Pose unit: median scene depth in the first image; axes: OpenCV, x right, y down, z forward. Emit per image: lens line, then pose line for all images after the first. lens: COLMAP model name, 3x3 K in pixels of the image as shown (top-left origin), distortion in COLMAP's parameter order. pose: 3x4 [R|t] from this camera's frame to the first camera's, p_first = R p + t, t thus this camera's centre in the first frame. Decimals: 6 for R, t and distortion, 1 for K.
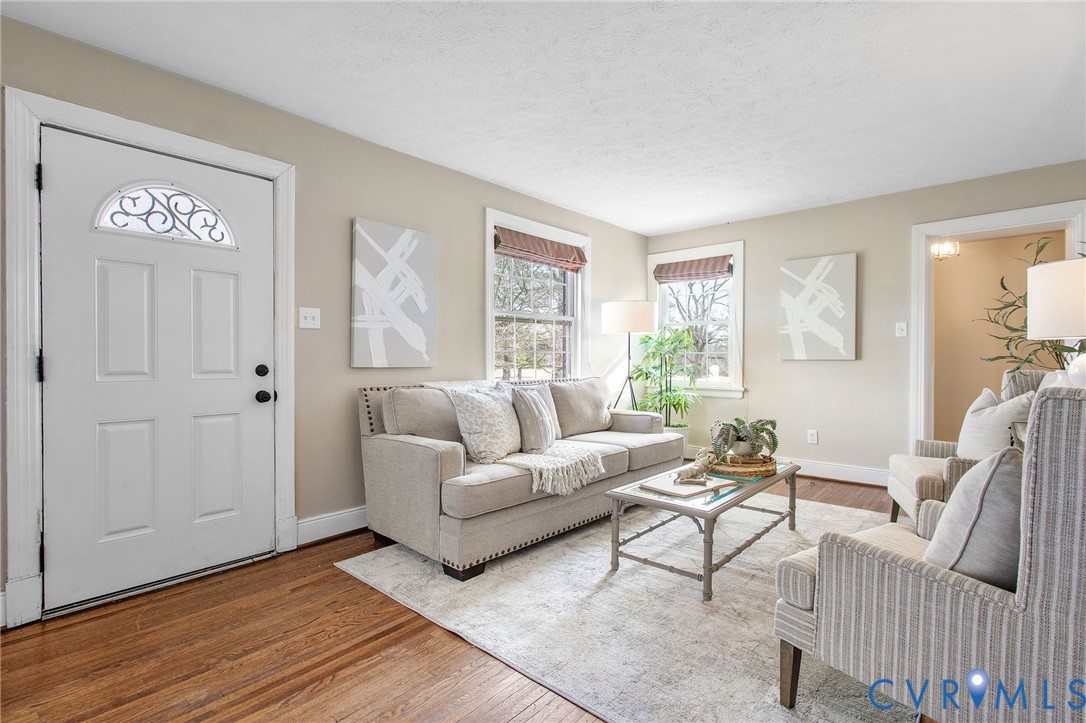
lens RADIAL K [[495.0, 0, 544.6], [0, 495.0, 362.5], [0, 0, 1]] dist [-0.000990, -0.000242]
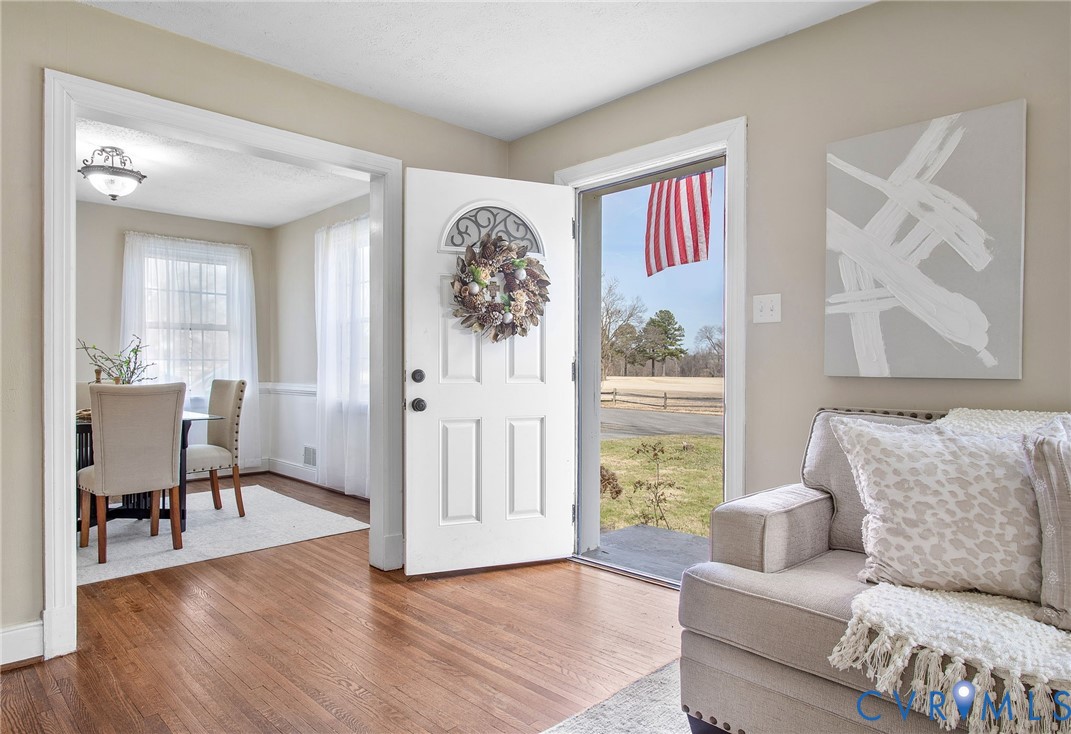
lens RADIAL K [[643.3, 0, 536.8], [0, 643.3, 369.4], [0, 0, 1]] dist [0.000061, -0.000270]
pose [[-0.059296, -0.002025, -0.998238, 0.460460], [-0.011675, 0.999931, -0.001335, 0.005986], [0.998172, 0.011575, -0.059316, 0.641271]]
